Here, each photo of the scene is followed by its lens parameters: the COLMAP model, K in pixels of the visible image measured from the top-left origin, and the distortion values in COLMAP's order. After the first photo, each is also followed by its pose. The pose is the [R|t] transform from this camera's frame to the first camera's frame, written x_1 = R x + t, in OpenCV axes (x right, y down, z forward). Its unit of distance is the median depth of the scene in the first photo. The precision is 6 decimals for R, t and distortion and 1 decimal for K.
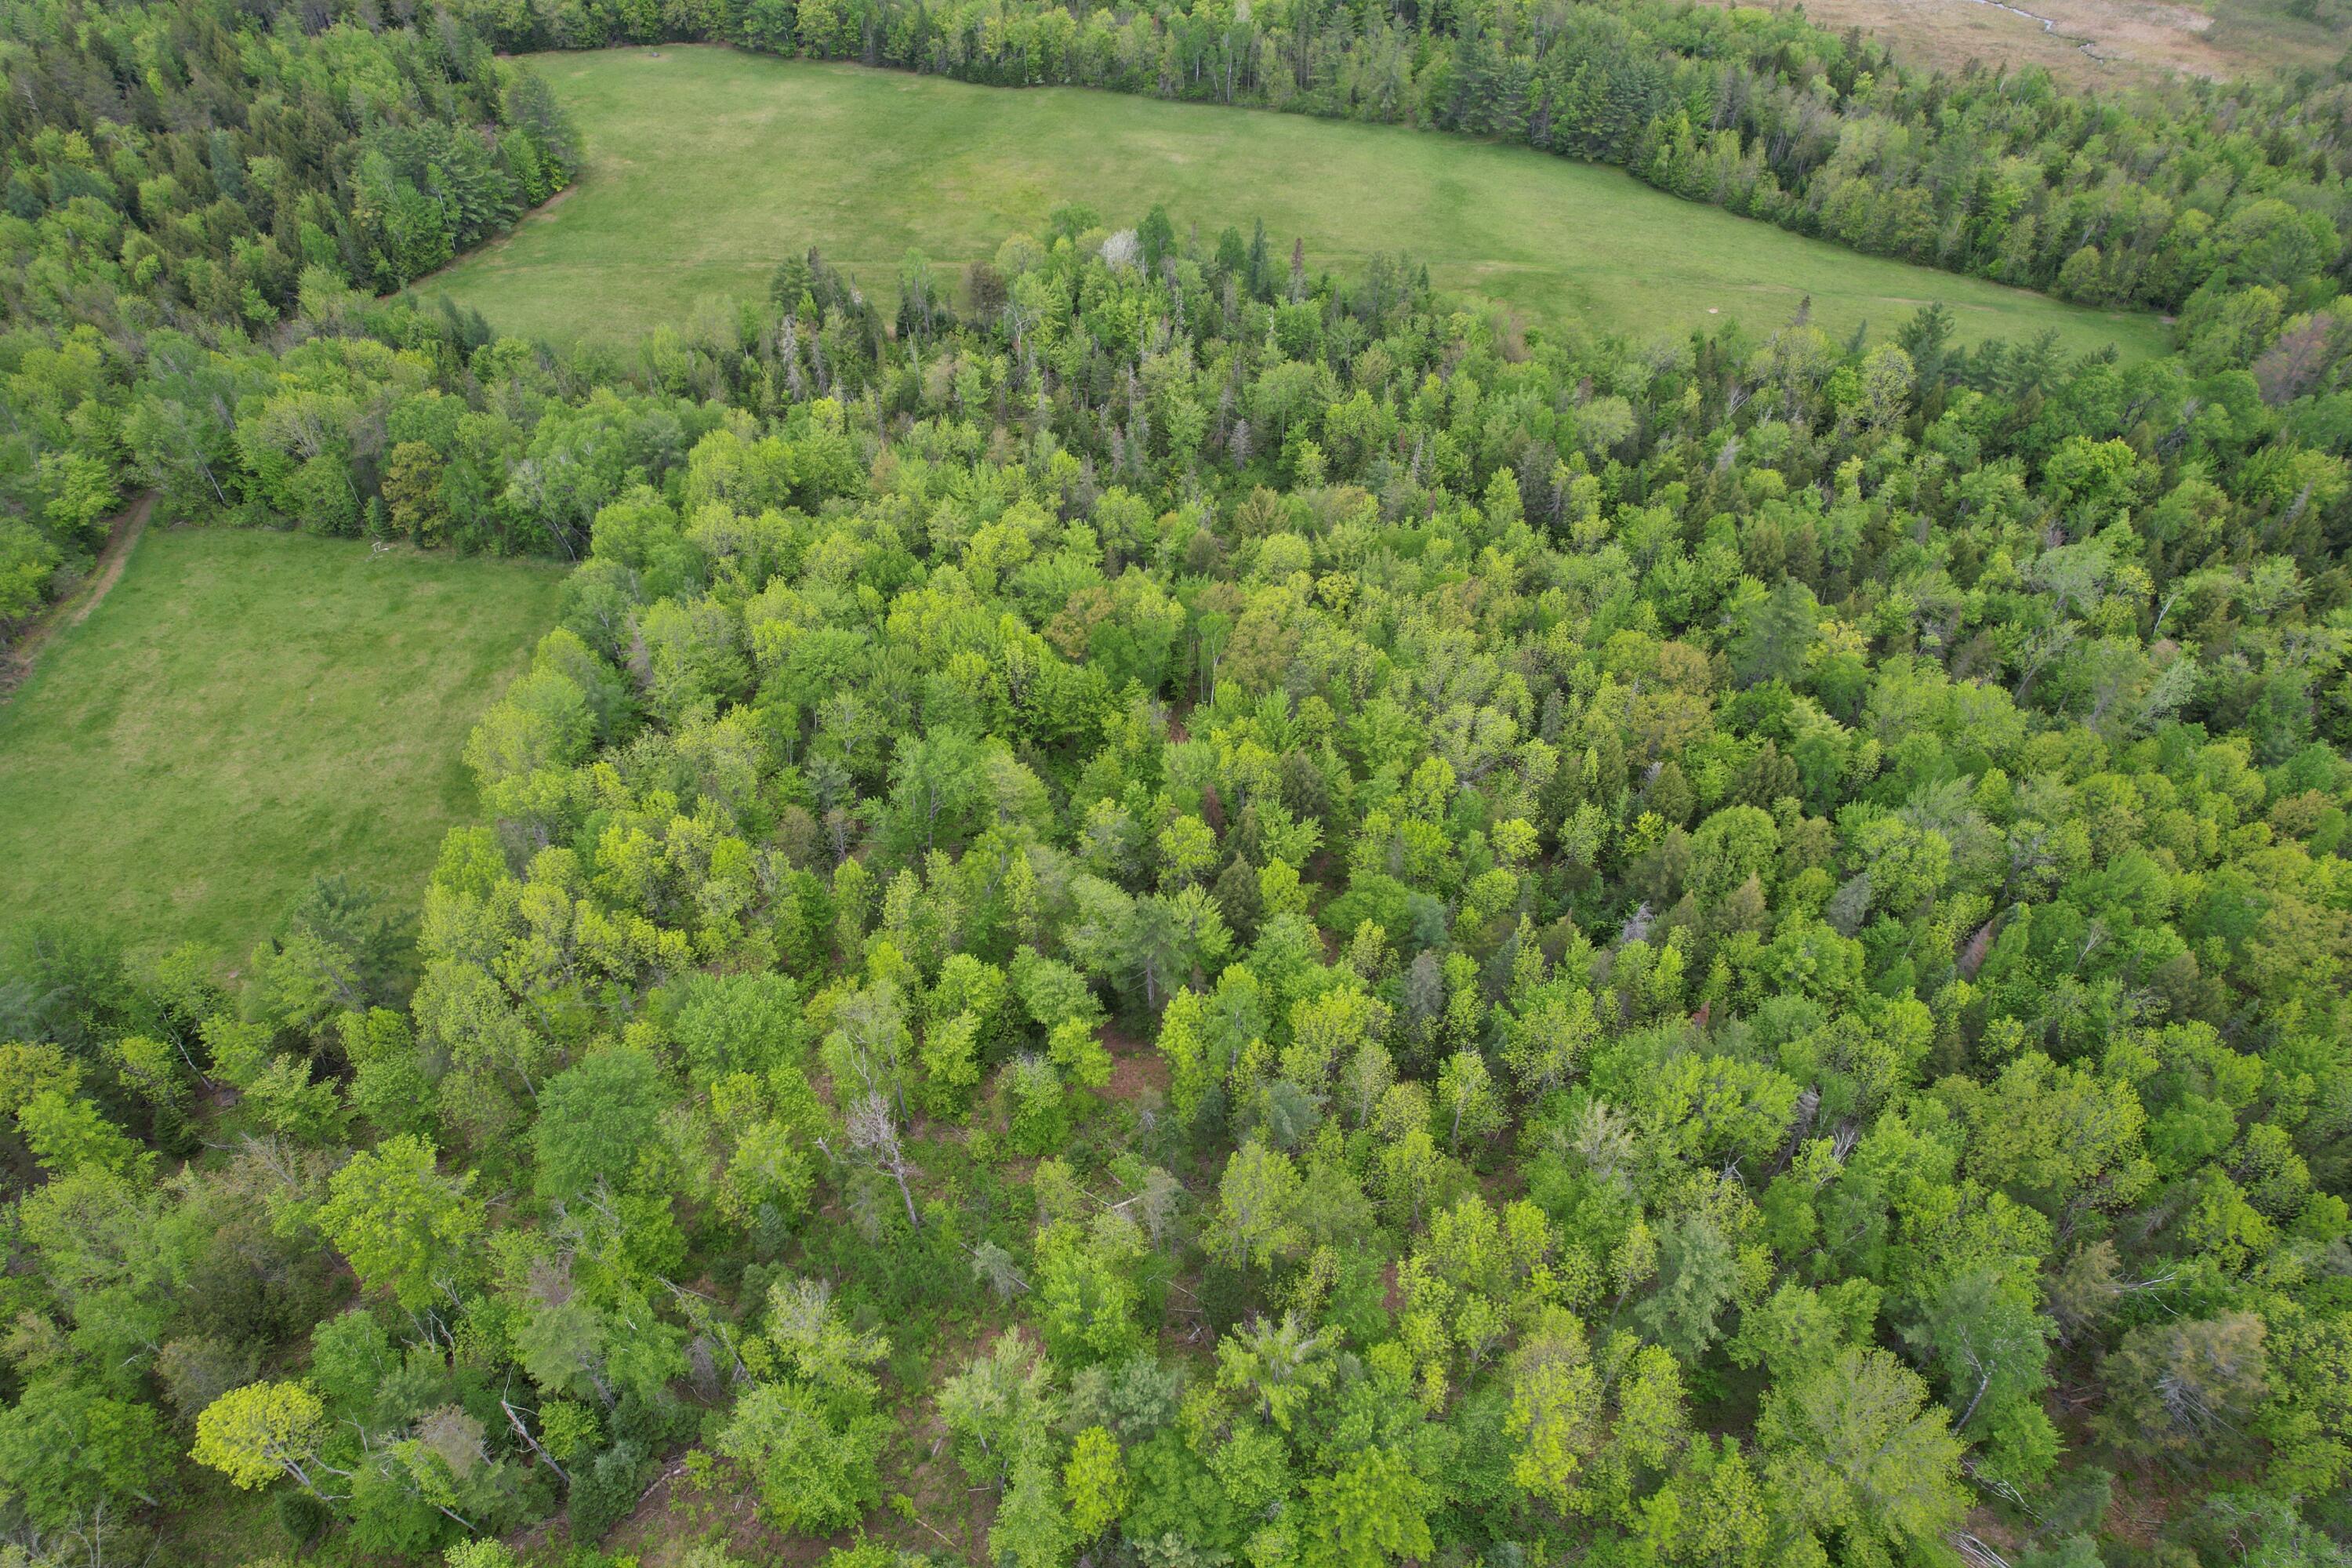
lens RADIAL K [[1520.6, 0, 1179.0], [0, 1520.6, 788.9], [0, 0, 1]] dist [-0.079759, 0.075241]
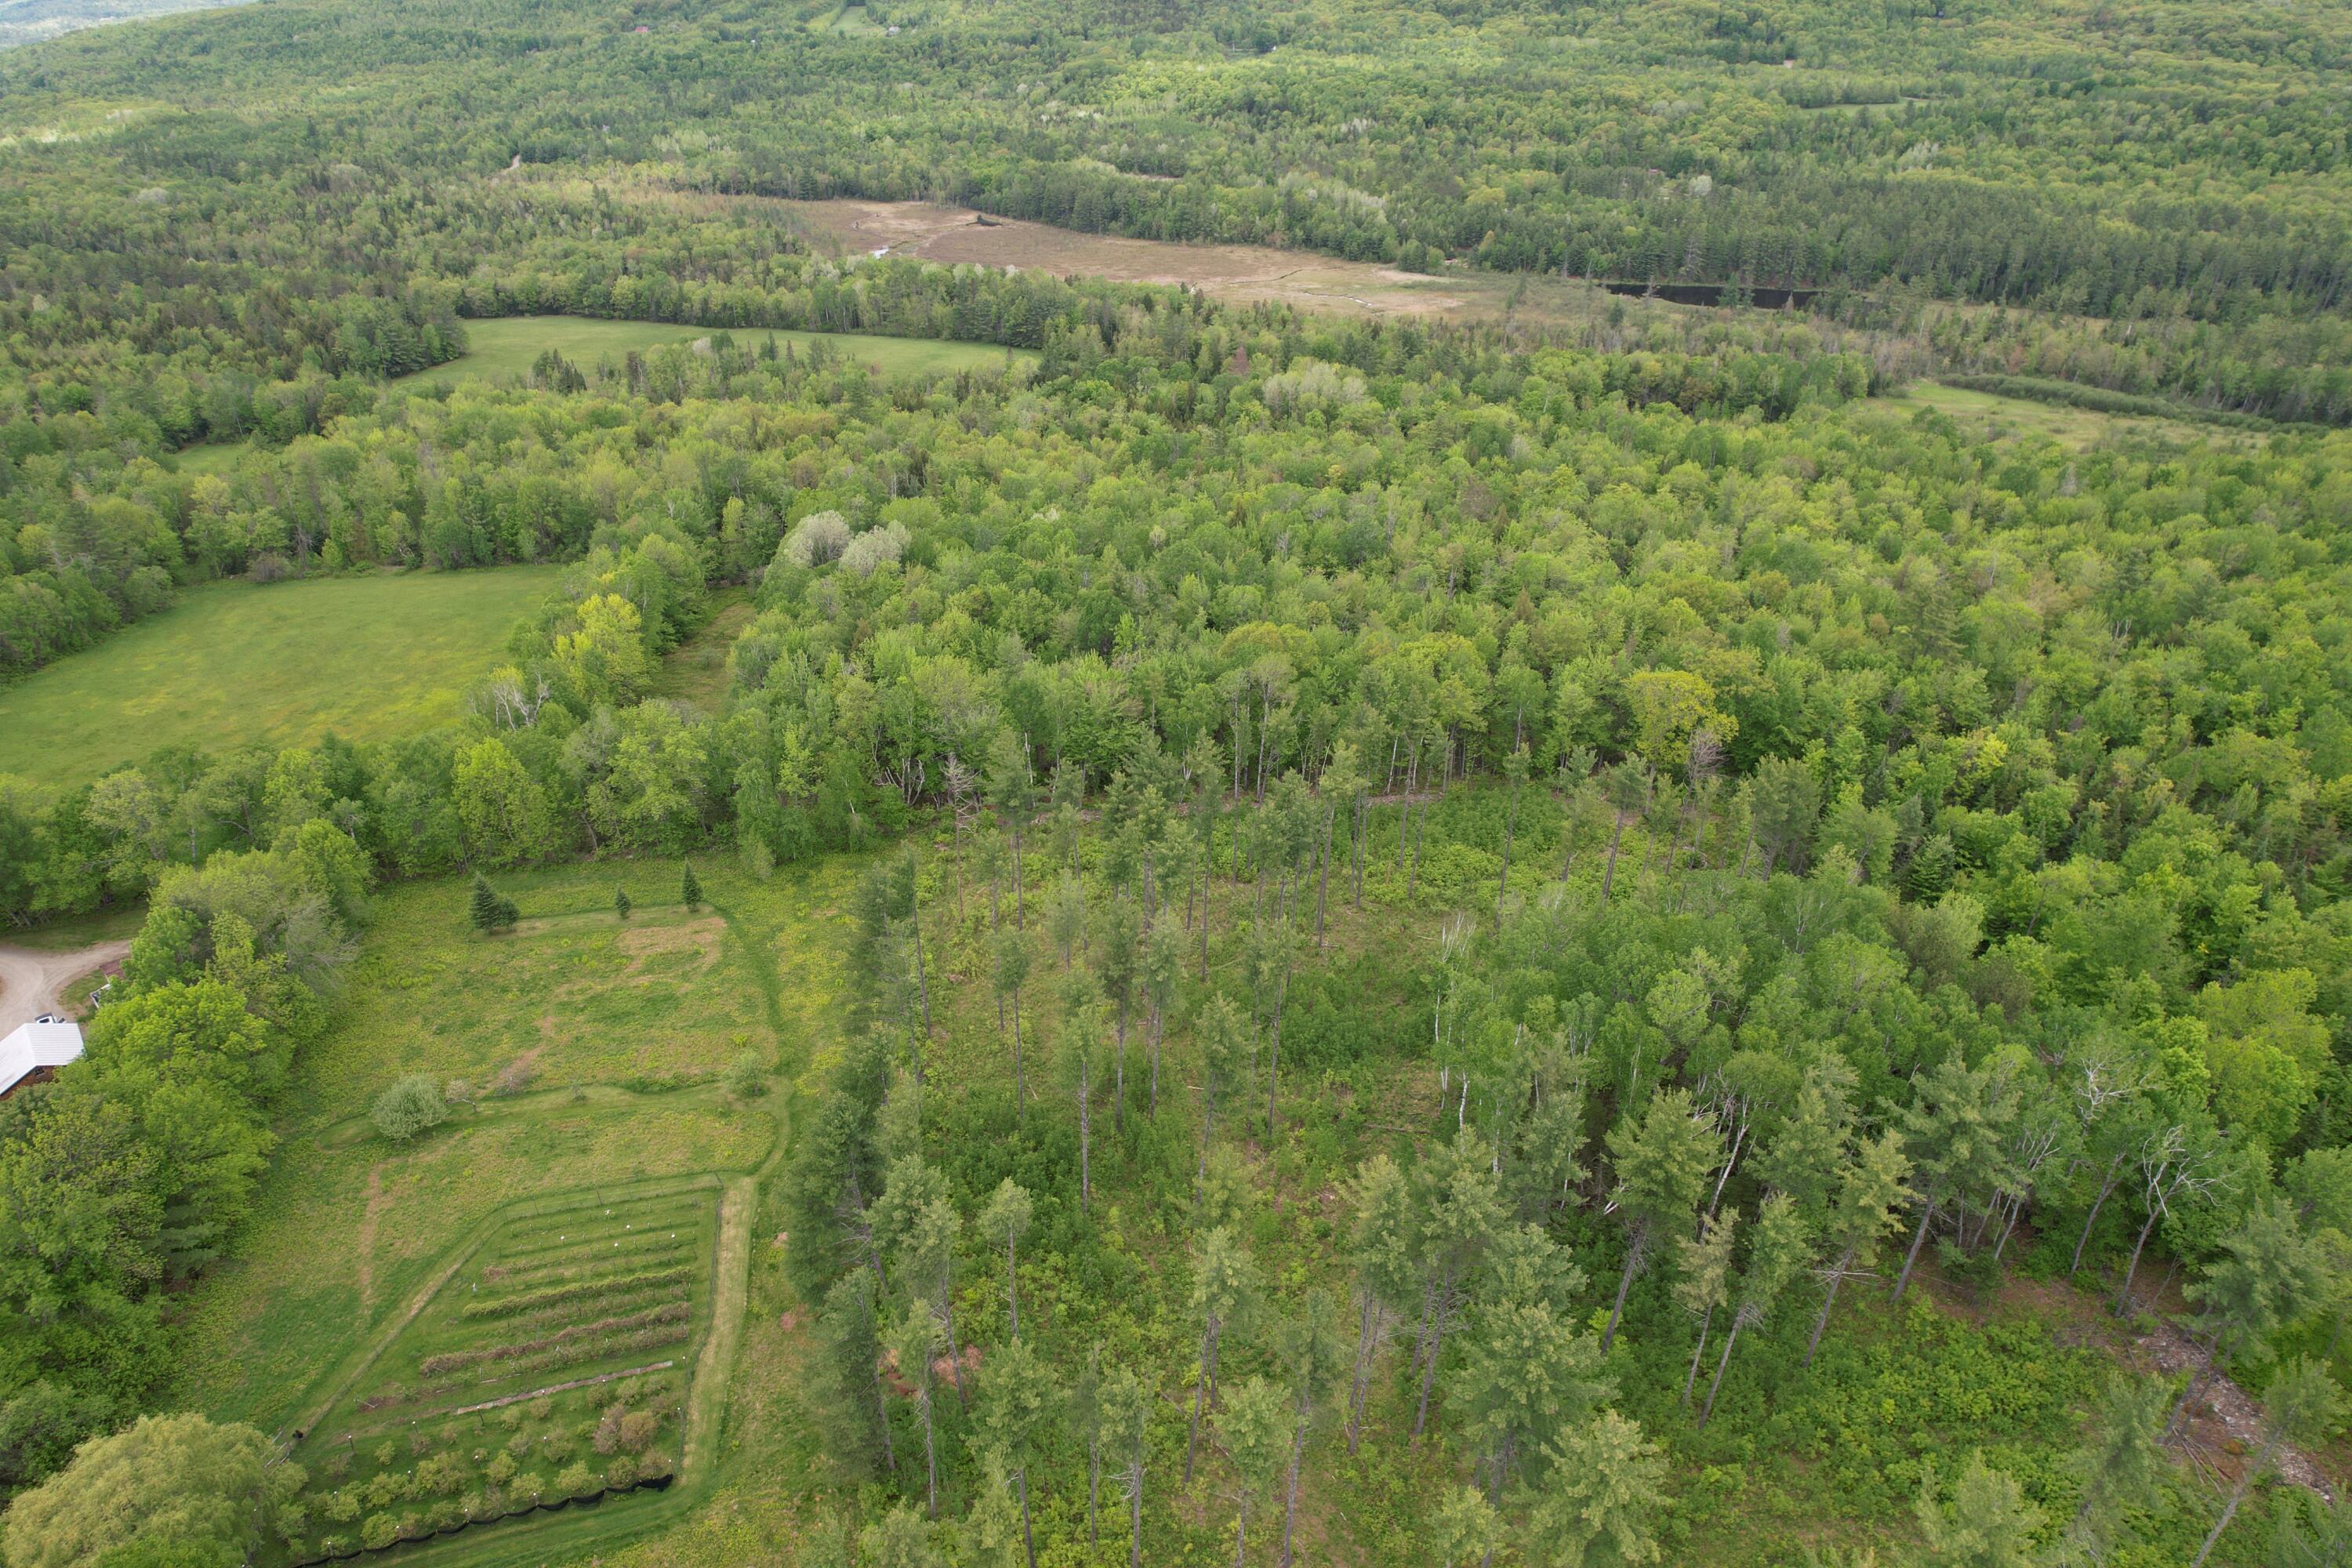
lens RADIAL K [[1507.7, 0, 1182.1], [0, 1507.7, 789.9], [0, 0, 1]] dist [-0.083843, 0.077155]
pose [[0.999962, -0.003041, 0.008142, 0.695073], [0.005104, 0.963700, -0.266939, 0.893085], [-0.007035, 0.266971, 0.963679, -0.919078]]
